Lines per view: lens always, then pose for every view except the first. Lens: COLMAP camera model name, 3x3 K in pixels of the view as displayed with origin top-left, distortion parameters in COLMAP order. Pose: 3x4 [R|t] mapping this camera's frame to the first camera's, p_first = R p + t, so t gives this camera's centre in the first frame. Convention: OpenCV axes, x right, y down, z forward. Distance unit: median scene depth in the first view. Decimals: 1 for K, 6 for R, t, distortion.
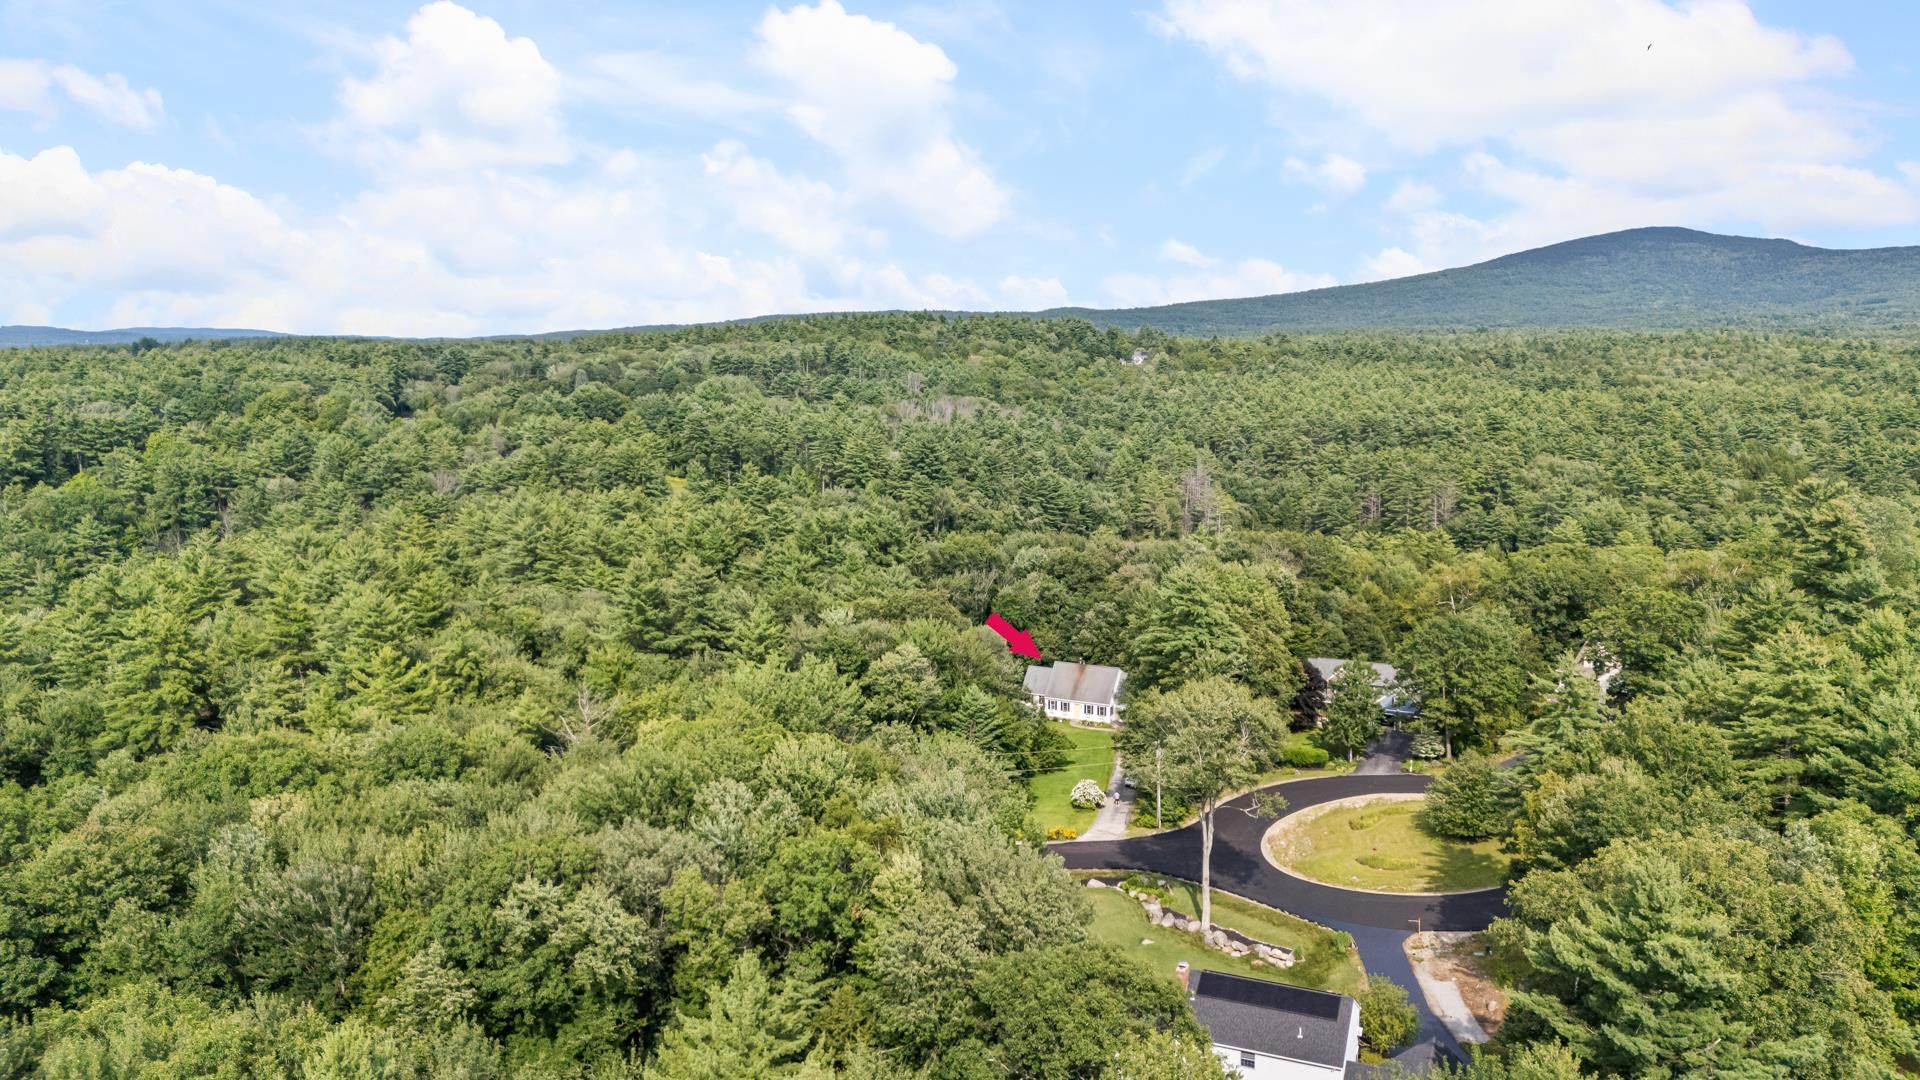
lens RADIAL K [[1343.0, 0, 963.2], [0, 1343.0, 539.7], [0, 0, 1]] dist [0.066472, -0.000093]
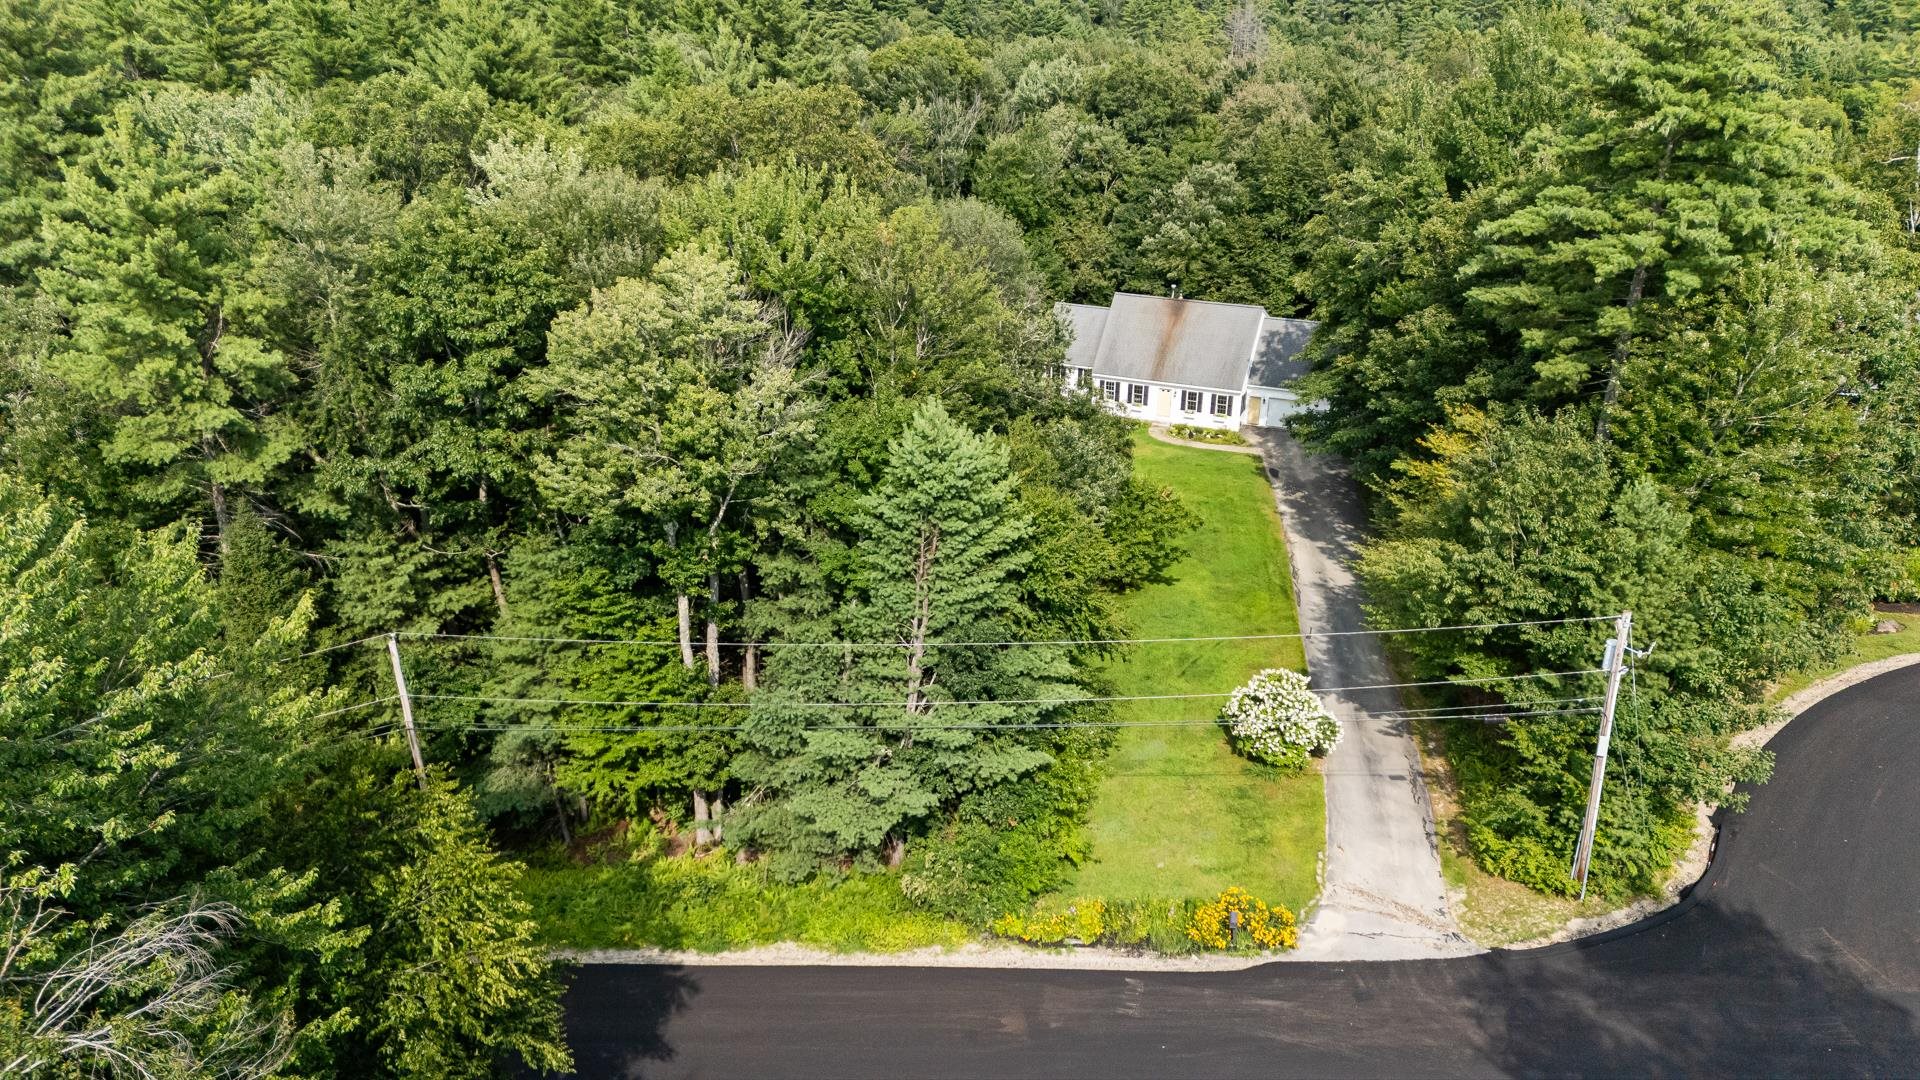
lens RADIAL K [[1343.0, 0, 966.5], [0, 1343.0, 538.6], [0, 0, 1]] dist [0.066472, -0.000093]
pose [[0.999669, -0.007654, 0.024563, 0.006242], [0.000491, 0.960217, 0.279253, 0.044192], [-0.025723, -0.279148, 0.959903, 0.554301]]
